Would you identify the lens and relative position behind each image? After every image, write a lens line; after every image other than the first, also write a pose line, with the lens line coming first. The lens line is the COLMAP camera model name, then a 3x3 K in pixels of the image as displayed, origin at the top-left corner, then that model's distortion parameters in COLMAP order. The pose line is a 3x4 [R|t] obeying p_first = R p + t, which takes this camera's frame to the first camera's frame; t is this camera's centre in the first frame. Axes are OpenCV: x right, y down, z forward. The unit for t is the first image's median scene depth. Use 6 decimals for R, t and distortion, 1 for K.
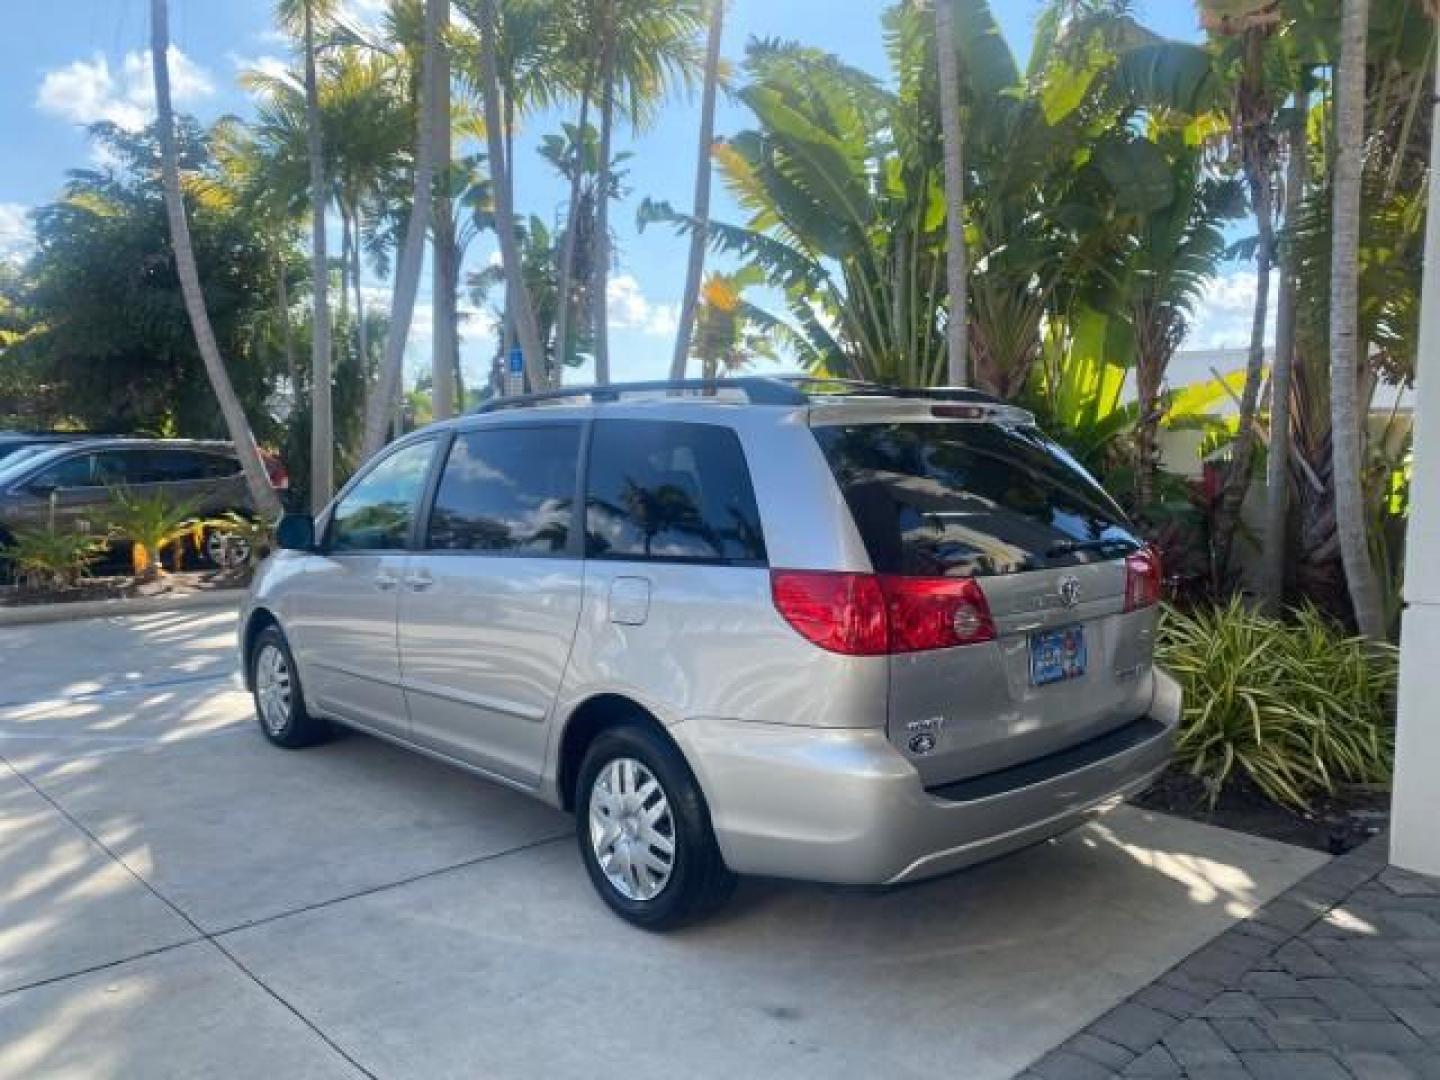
lens RADIAL K [[1097.6, 0, 720.4], [0, 1097.6, 535.0], [0, 0, 1]] dist [0.018845, -0.016185]
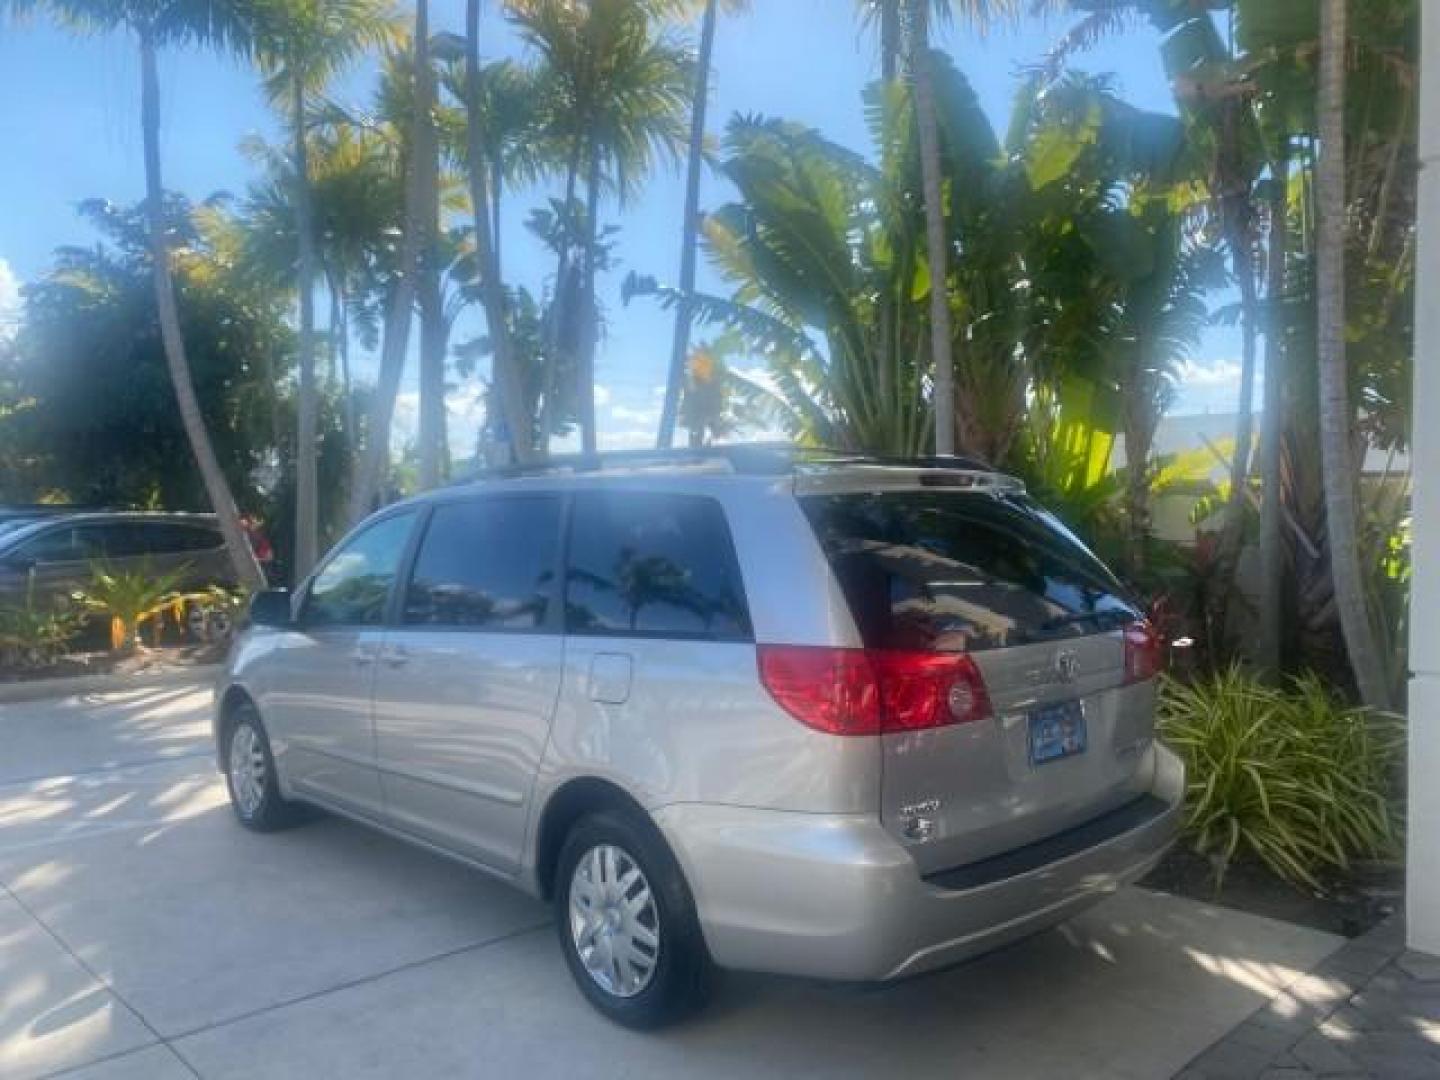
lens RADIAL K [[1097.6, 0, 716.6], [0, 1097.6, 537.4], [0, 0, 1]] dist [0.018845, -0.016185]
pose [[0.999949, -0.007970, 0.006278, 0.003064], [0.008326, 0.998223, -0.059002, -0.003705], [-0.005797, 0.059051, 0.998238, 0.019378]]
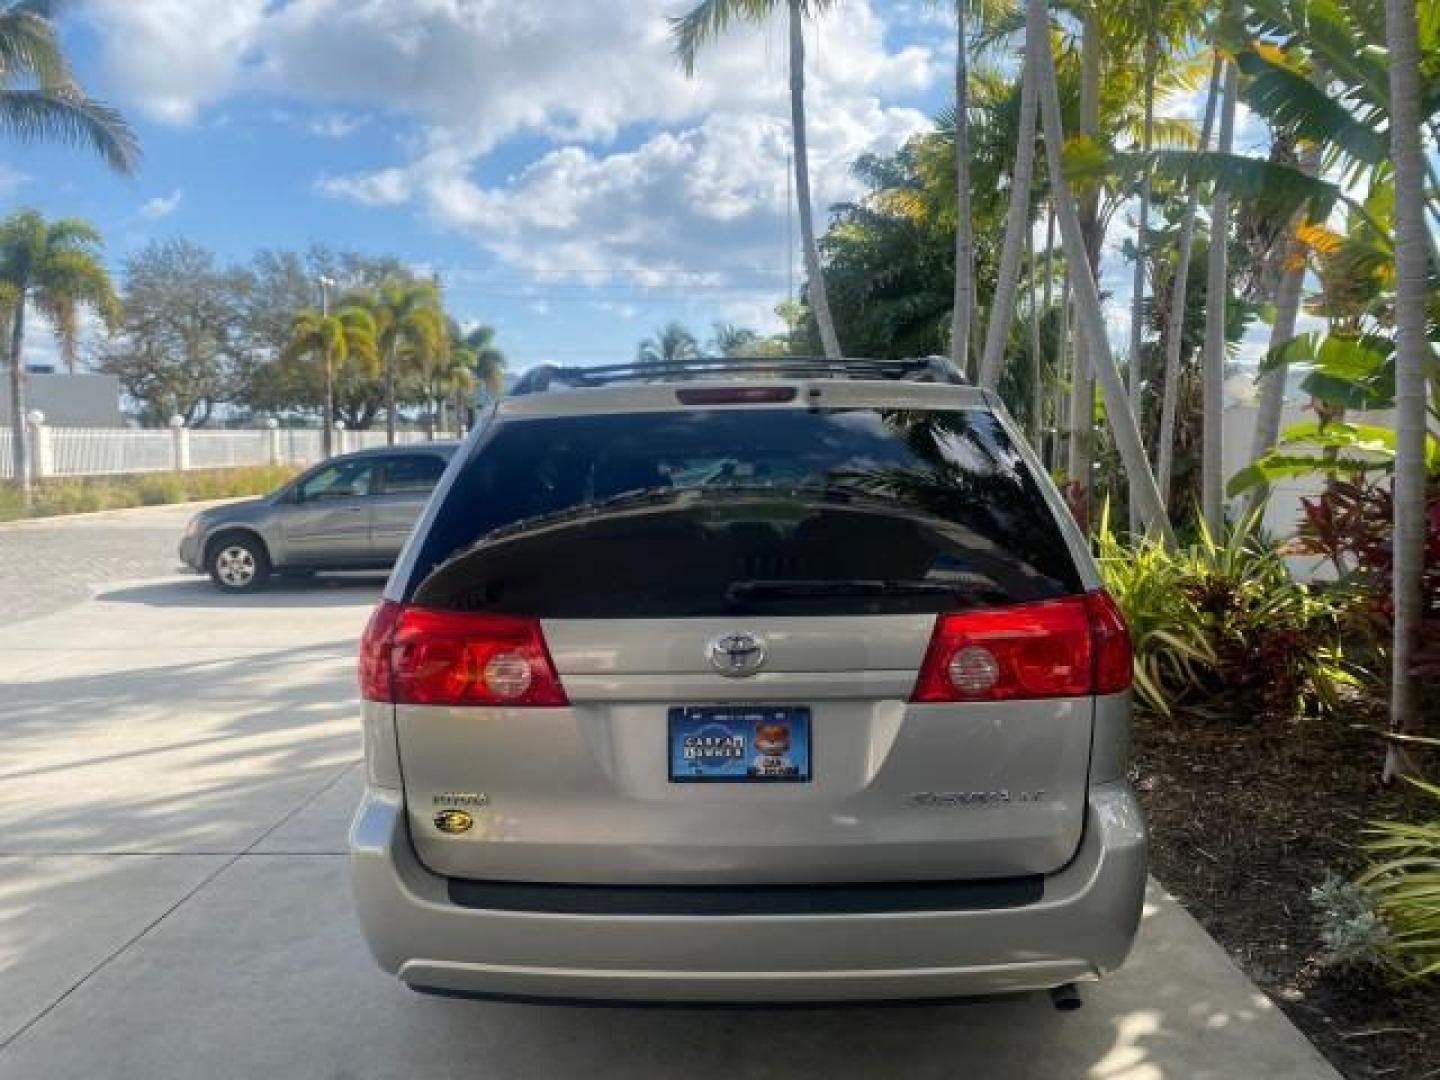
lens RADIAL K [[1097.6, 0, 721.9], [0, 1097.6, 534.9], [0, 0, 1]] dist [0.018845, -0.016185]
pose [[0.714513, 0.039252, -0.698520, 0.466777], [-0.033098, 0.999203, 0.022292, -0.021782], [0.698838, 0.007191, 0.715243, 0.303704]]
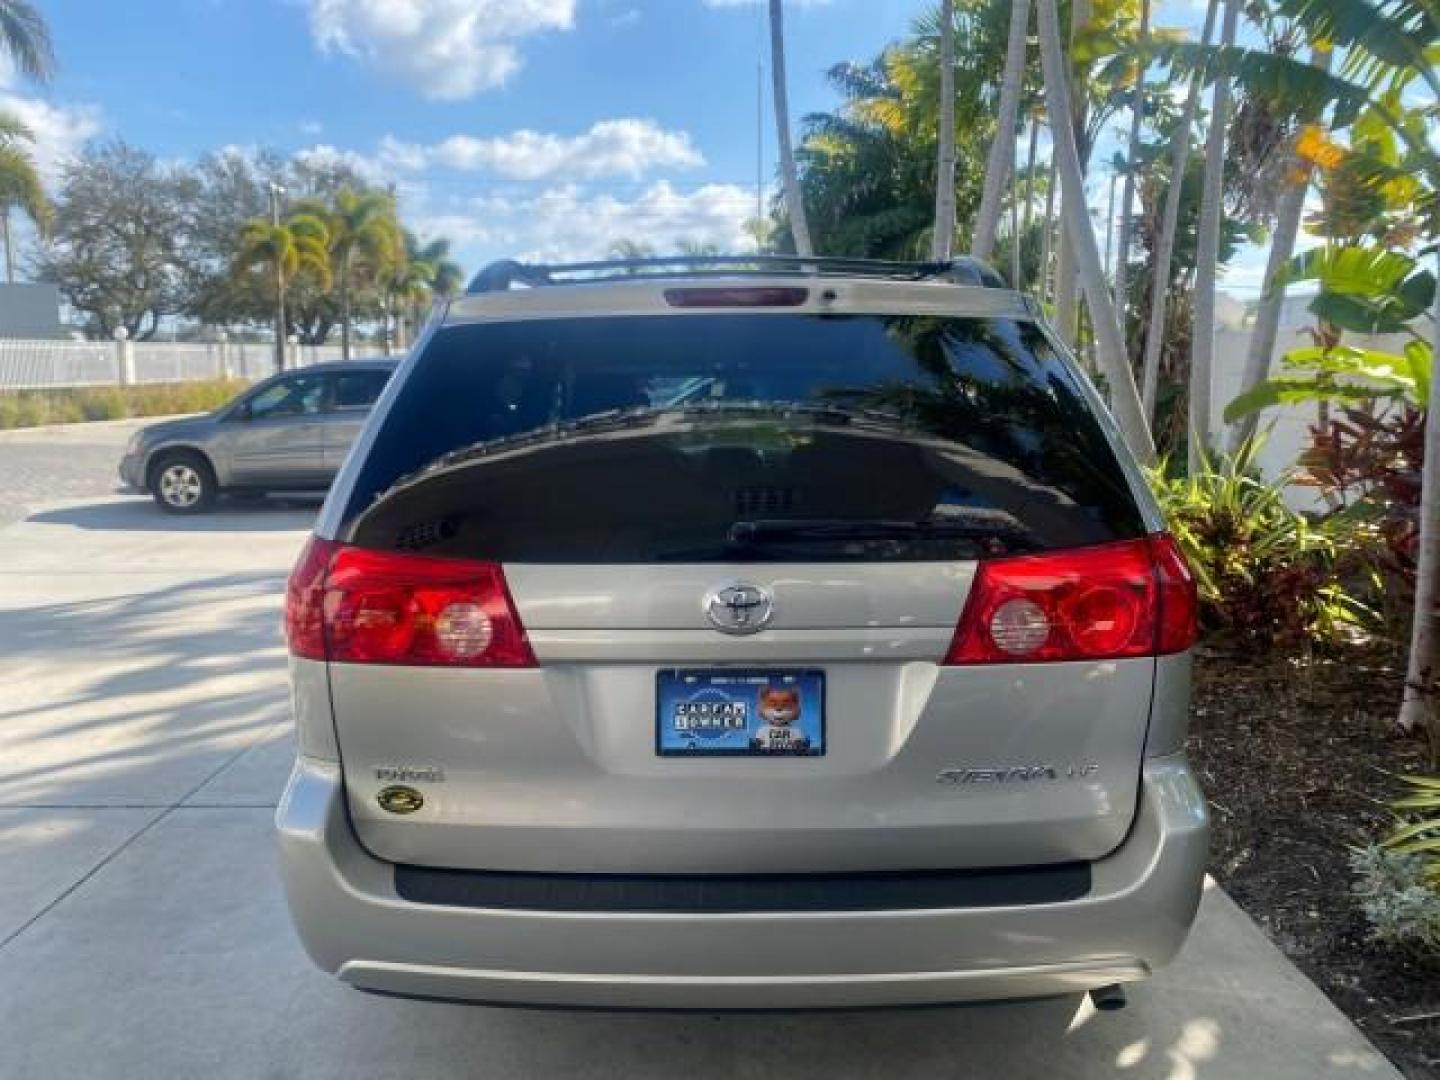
lens RADIAL K [[1097.6, 0, 721.1], [0, 1097.6, 532.7], [0, 0, 1]] dist [0.018845, -0.016185]
pose [[0.736591, 0.092238, -0.670019, 0.410178], [-0.043372, 0.995060, 0.089303, -0.021844], [0.674946, -0.036720, 0.736953, 0.344878]]
